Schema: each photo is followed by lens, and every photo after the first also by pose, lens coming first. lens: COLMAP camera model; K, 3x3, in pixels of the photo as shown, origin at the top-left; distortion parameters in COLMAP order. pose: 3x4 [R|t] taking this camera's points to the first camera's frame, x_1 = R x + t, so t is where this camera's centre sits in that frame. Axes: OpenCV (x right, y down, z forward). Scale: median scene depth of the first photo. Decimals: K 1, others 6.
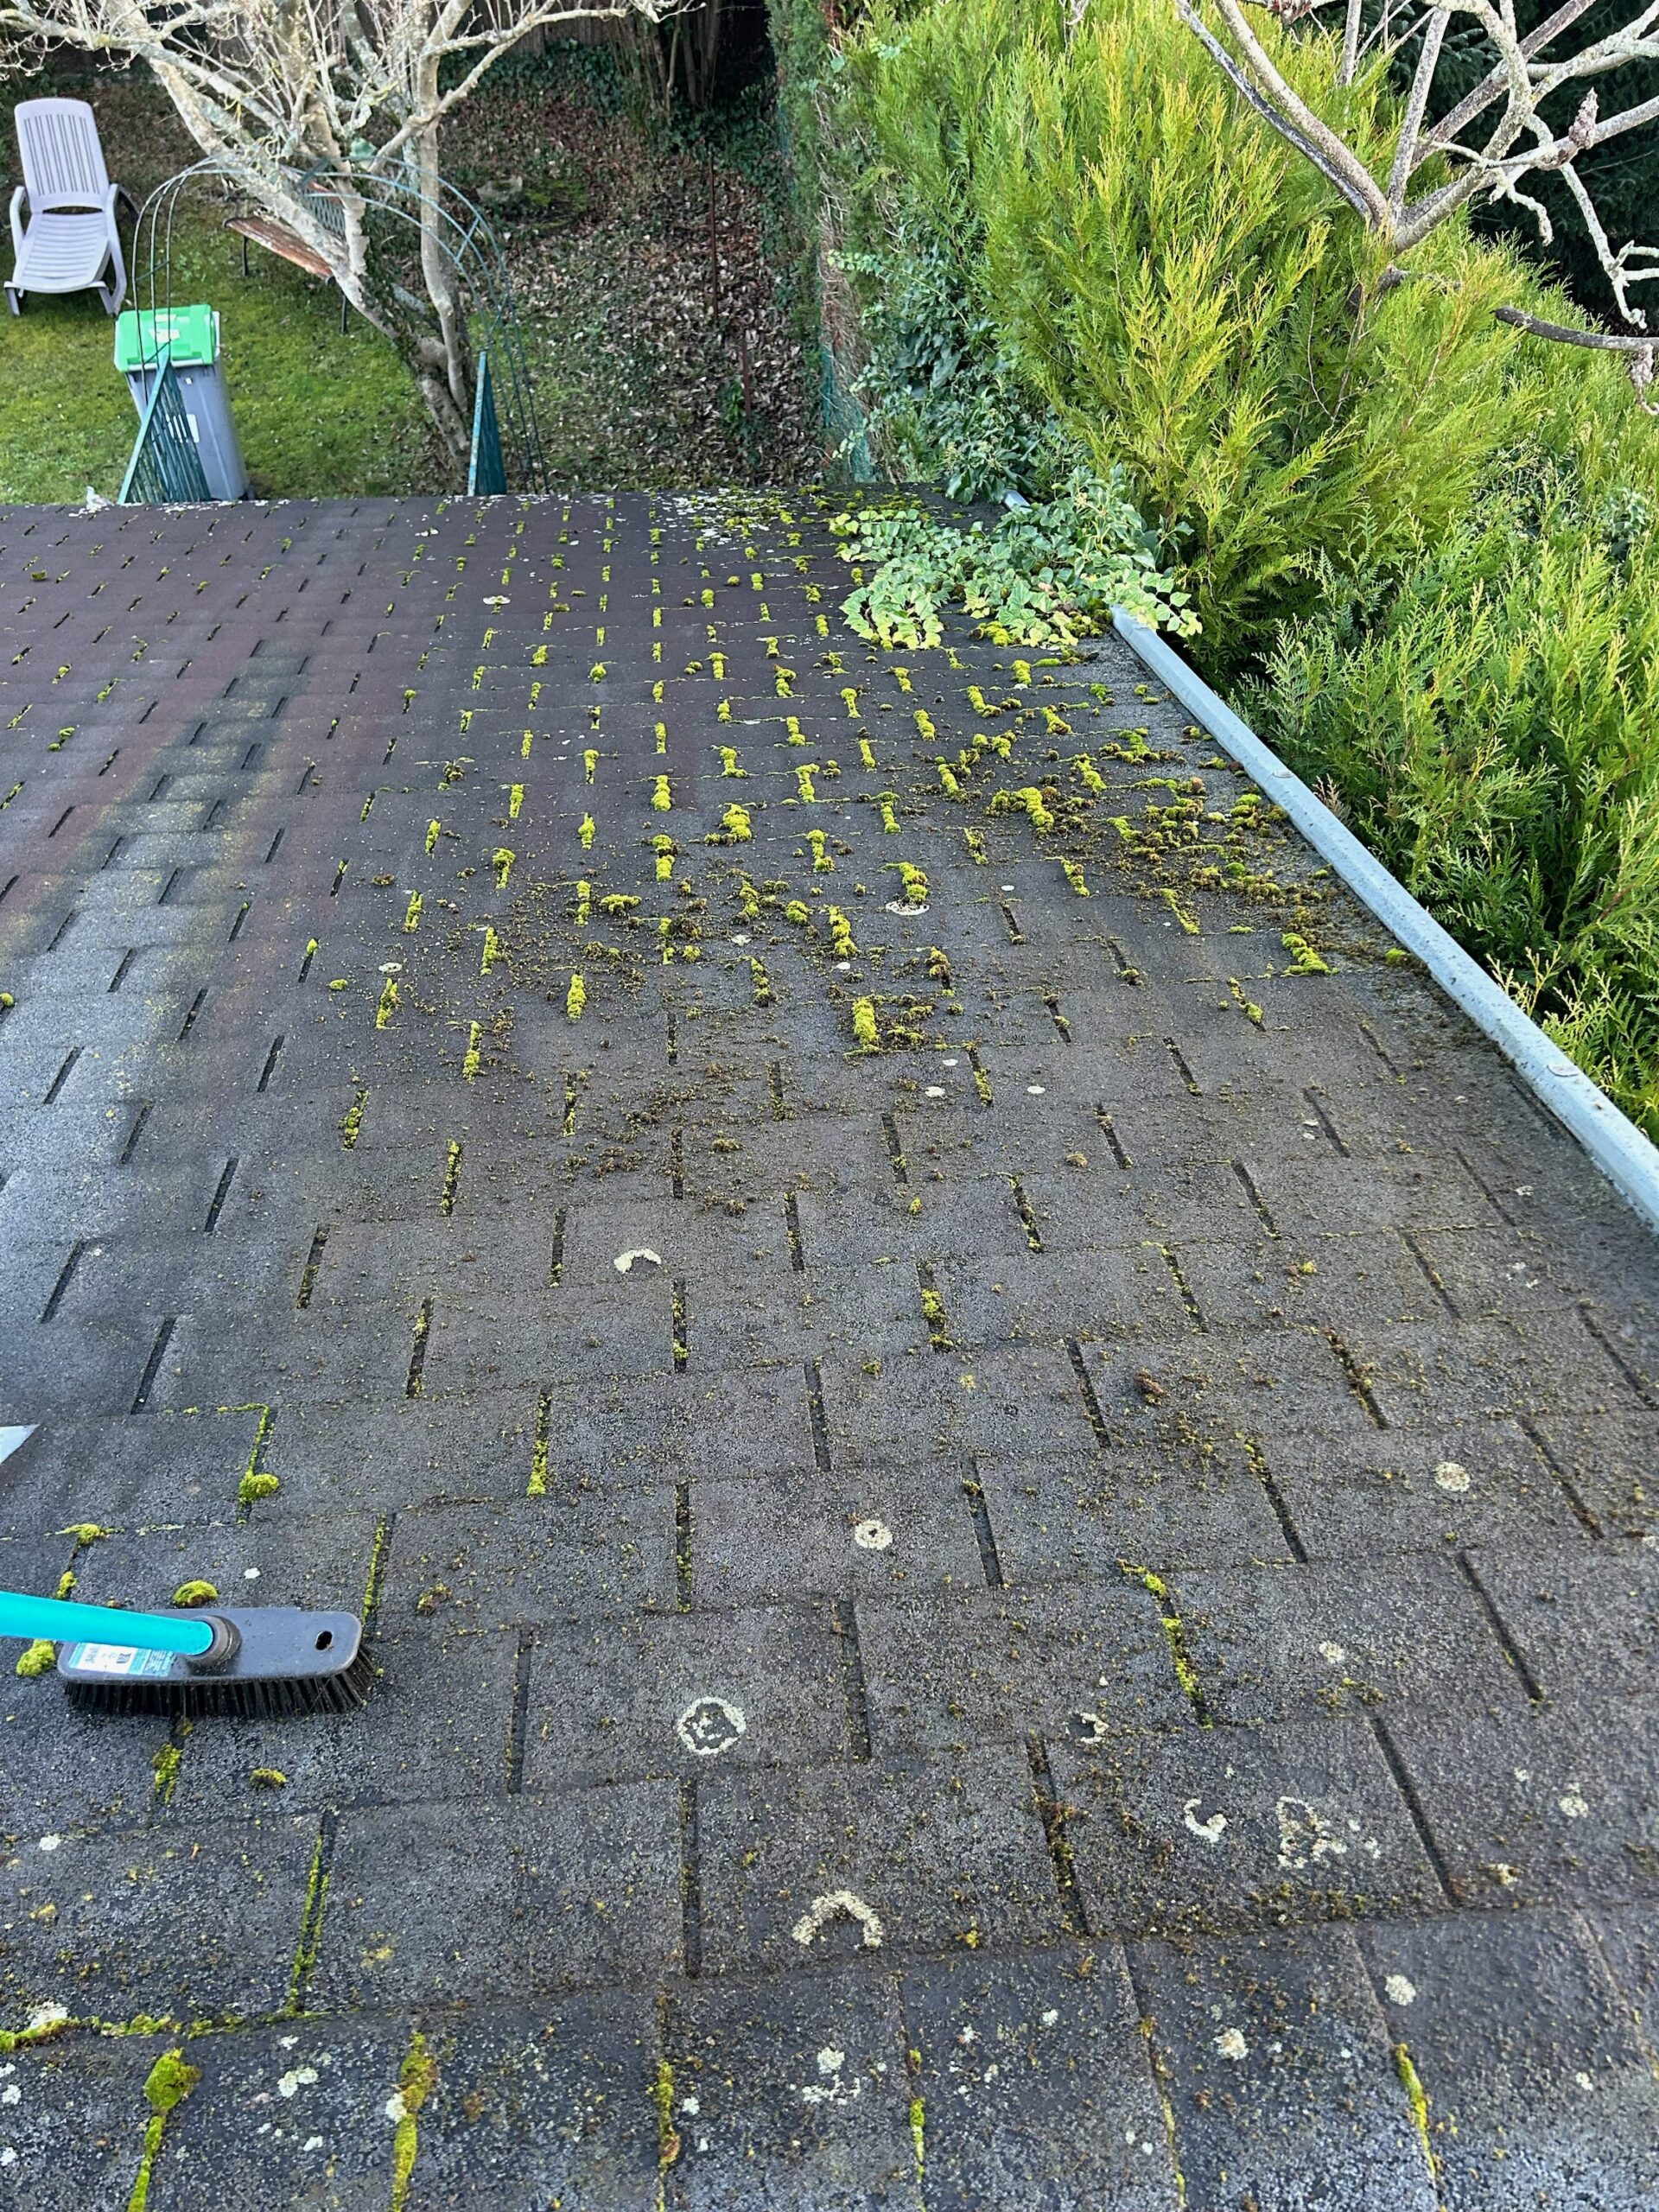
lens RADIAL K [[1625.9, 0, 841.1], [0, 1625.9, 1105.9], [0, 0, 1]] dist [0.027915, -0.032241]
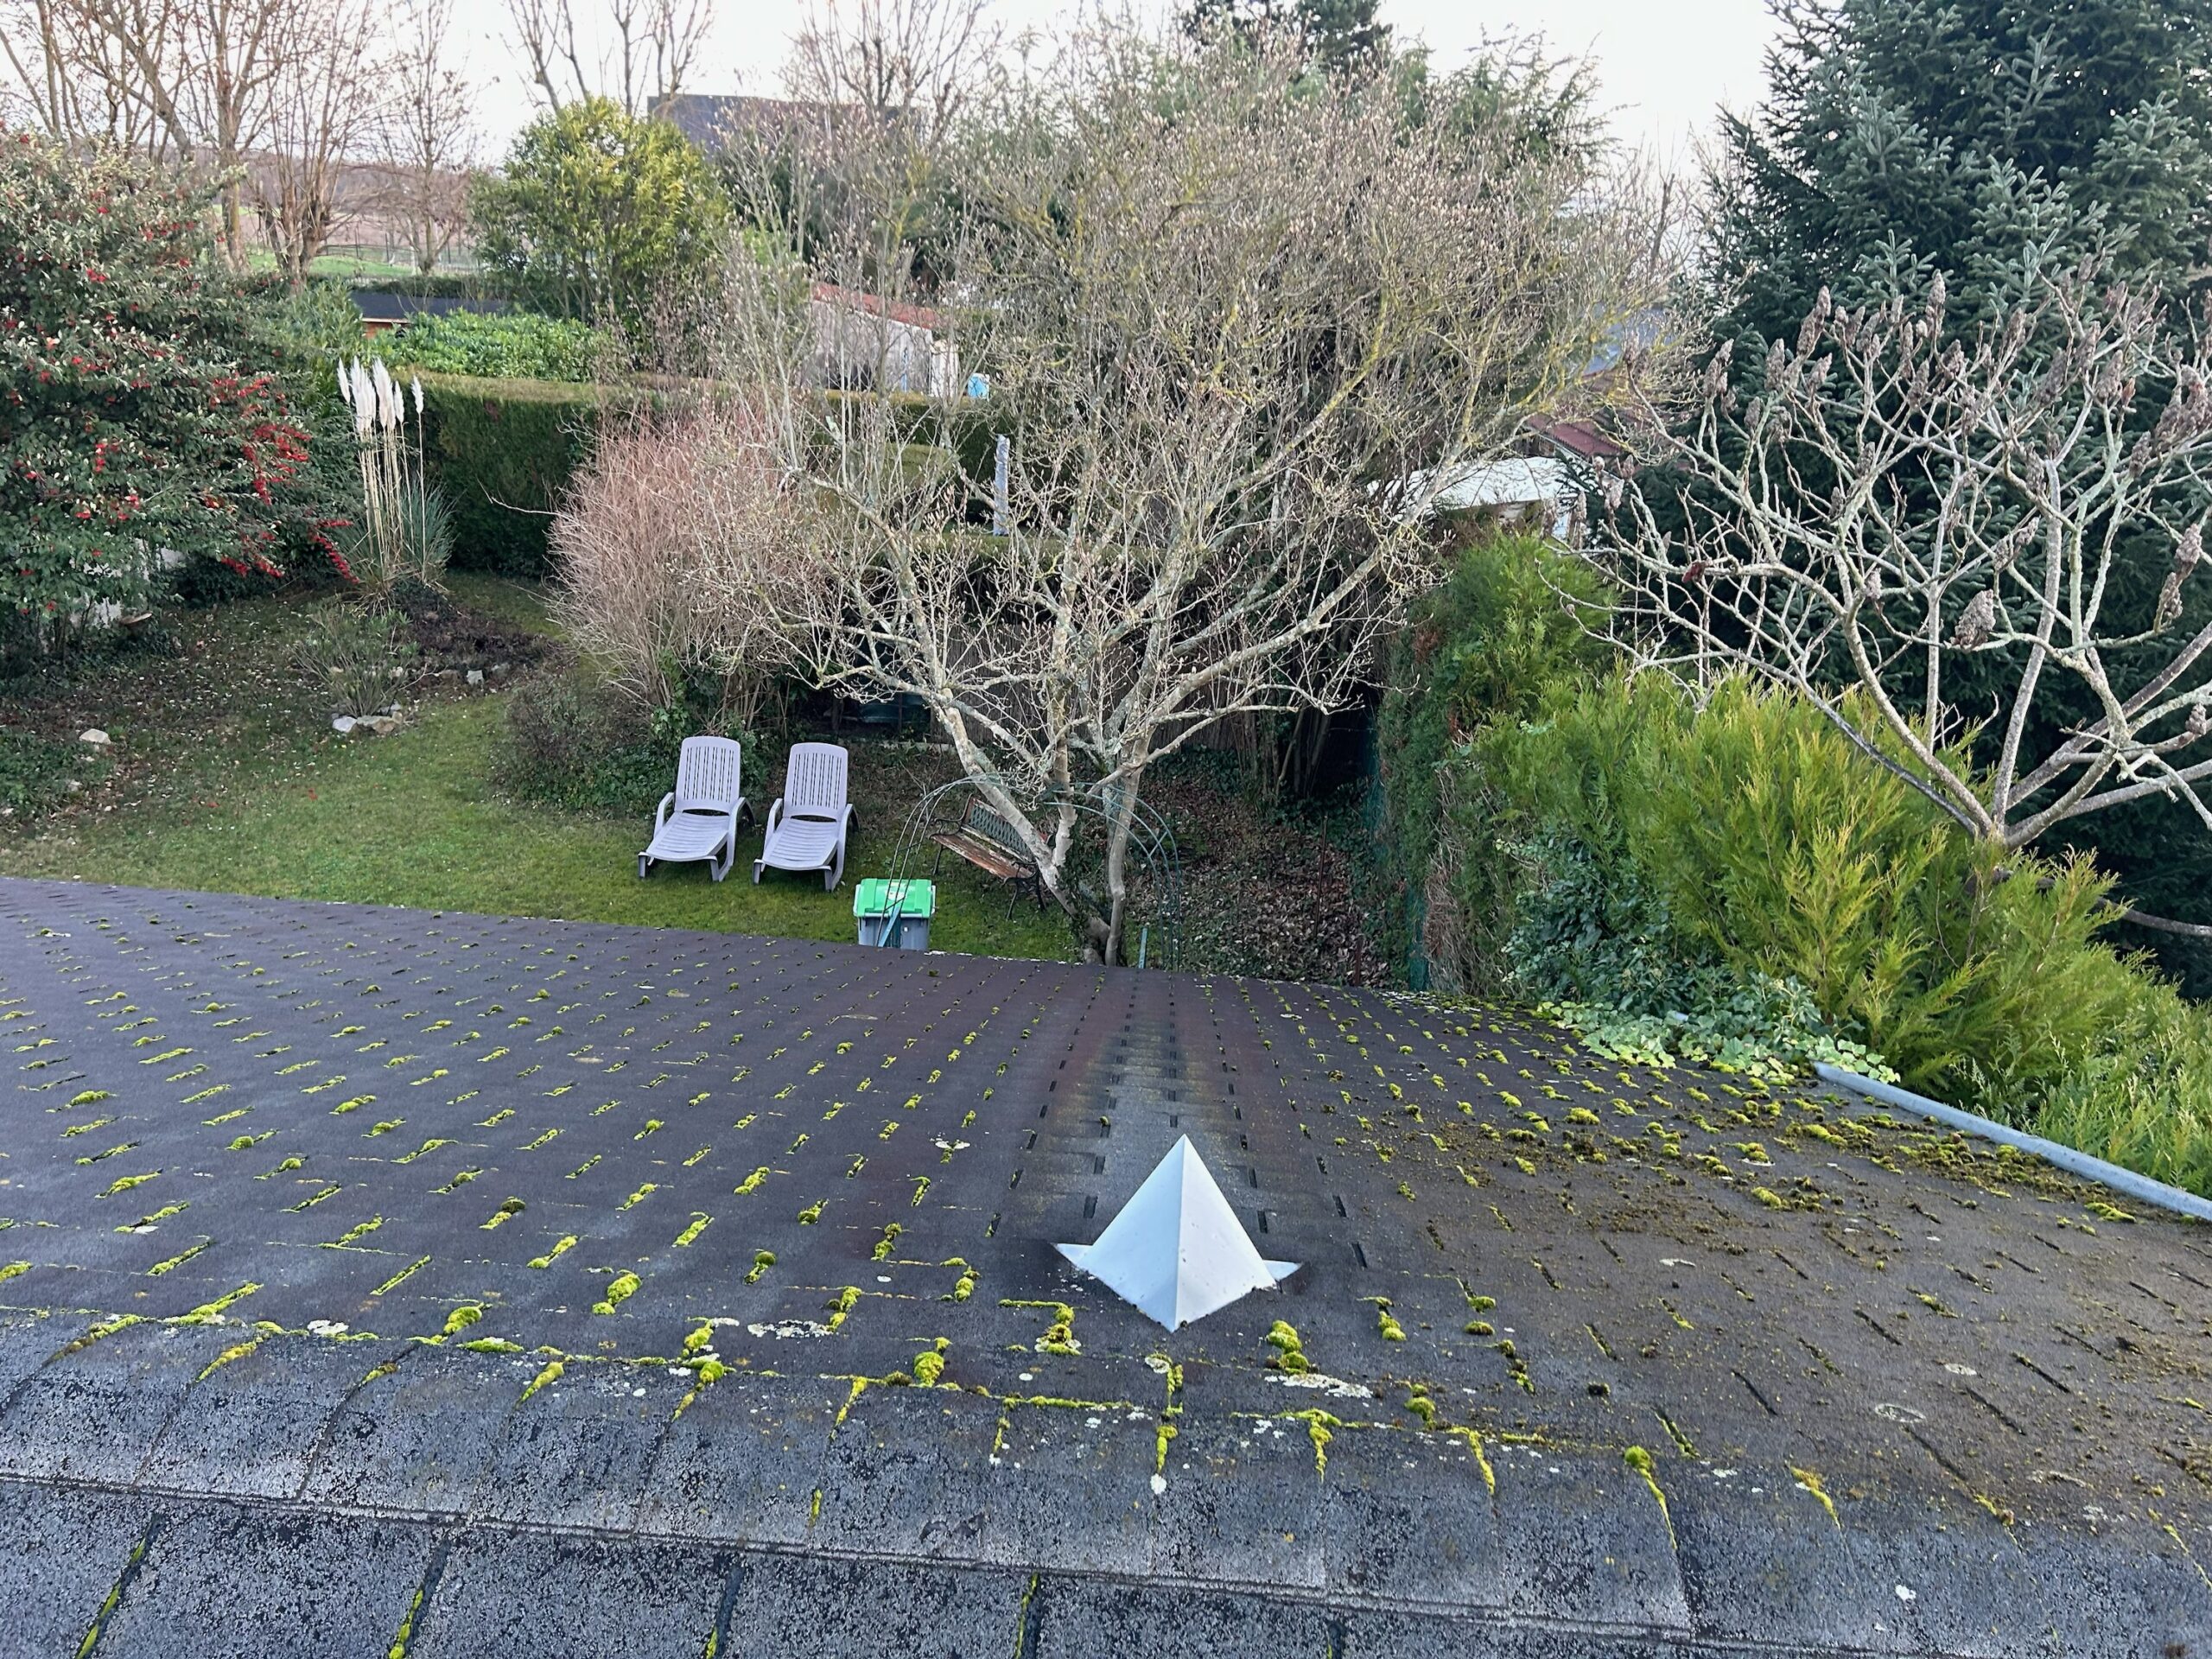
lens RADIAL K [[1625.9, 0, 1076.6], [0, 1625.9, 807.1], [0, 0, 1]] dist [0.027915, -0.032241]
pose [[0.983974, 0.081482, -0.158603, -0.084165], [-0.153732, 0.838307, -0.523075, 0.109864], [0.090336, 0.539075, 0.837399, -0.078299]]
